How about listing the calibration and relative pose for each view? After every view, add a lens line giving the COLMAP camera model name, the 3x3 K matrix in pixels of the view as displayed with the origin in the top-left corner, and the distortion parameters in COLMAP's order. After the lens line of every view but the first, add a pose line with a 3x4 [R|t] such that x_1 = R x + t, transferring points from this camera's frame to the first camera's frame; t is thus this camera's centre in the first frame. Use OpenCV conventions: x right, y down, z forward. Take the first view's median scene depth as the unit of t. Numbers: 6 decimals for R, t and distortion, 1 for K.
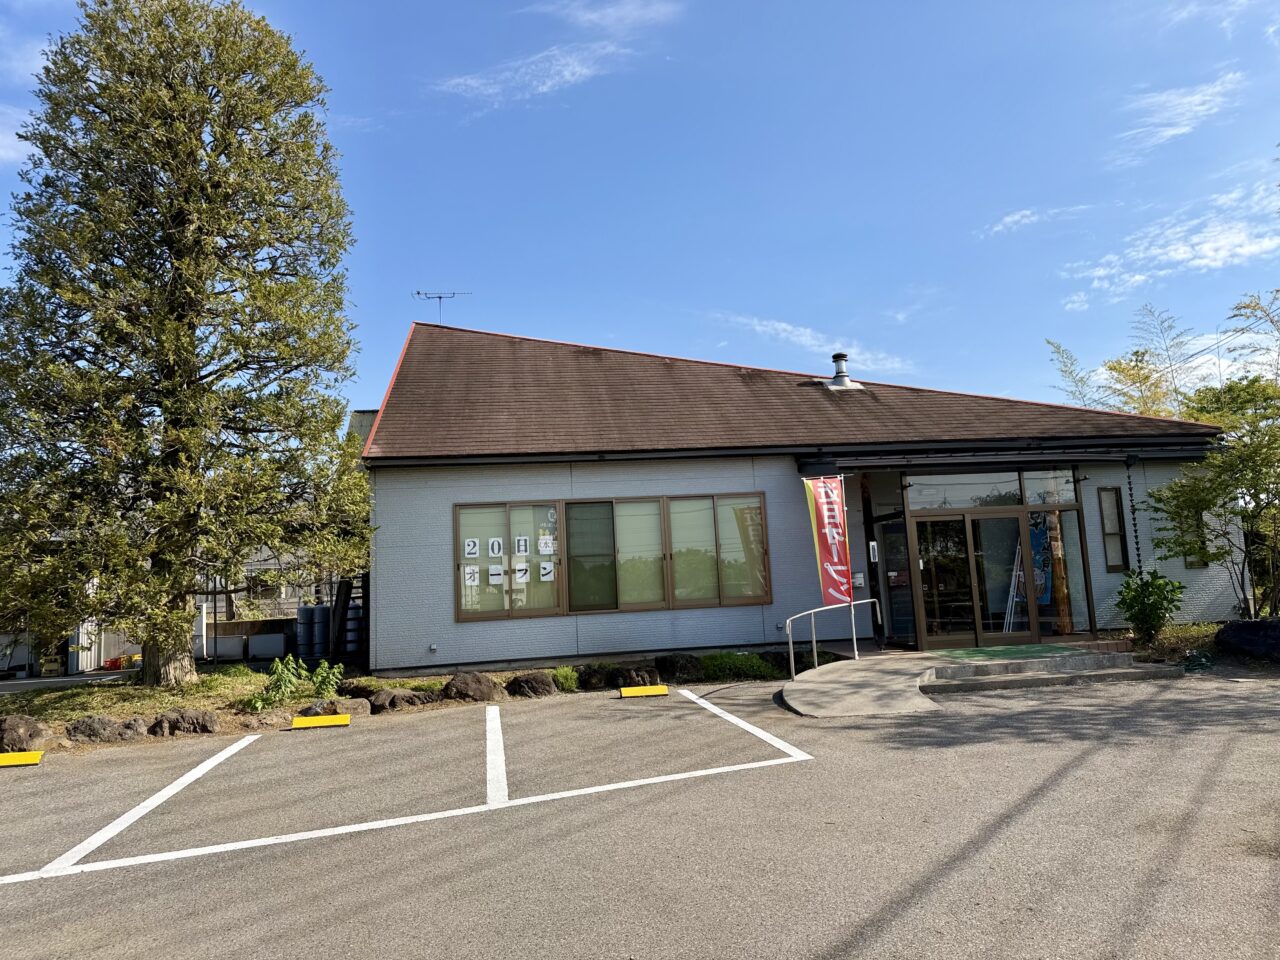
lens RADIAL K [[828.1, 0, 640.0], [0, 828.1, 480.0], [0, 0, 1]] dist [-0.002554, -0.000295]
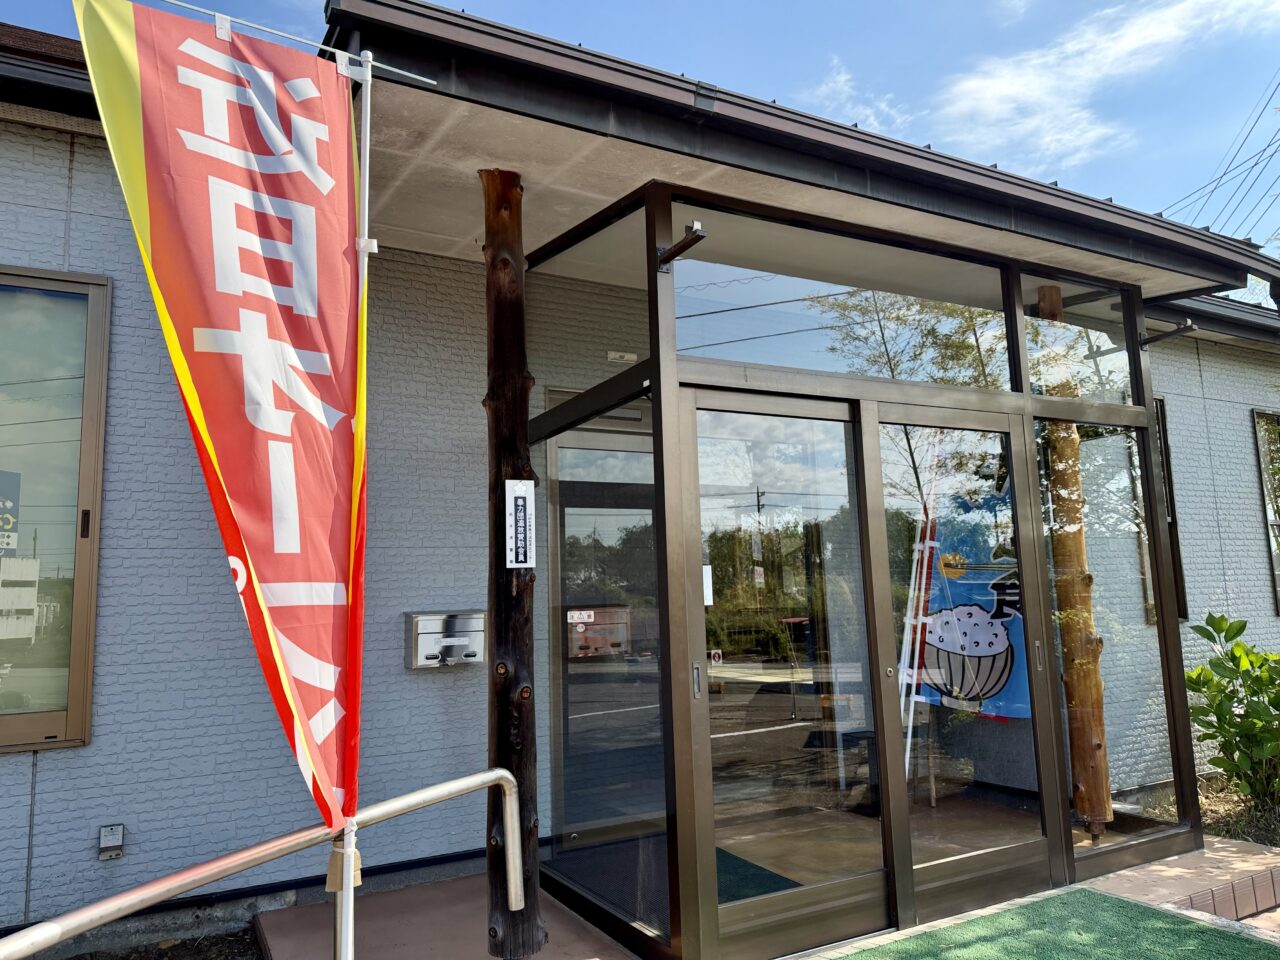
lens RADIAL K [[877.5, 0, 638.1], [0, 877.5, 506.1], [0, 0, 1]] dist [-0.025786, 0.003585]
pose [[0.925260, 0.067394, 0.373300, 0.178632], [-0.065508, 0.997694, -0.017752, 0.068015], [-0.373635, -0.008029, 0.927541, 0.609957]]
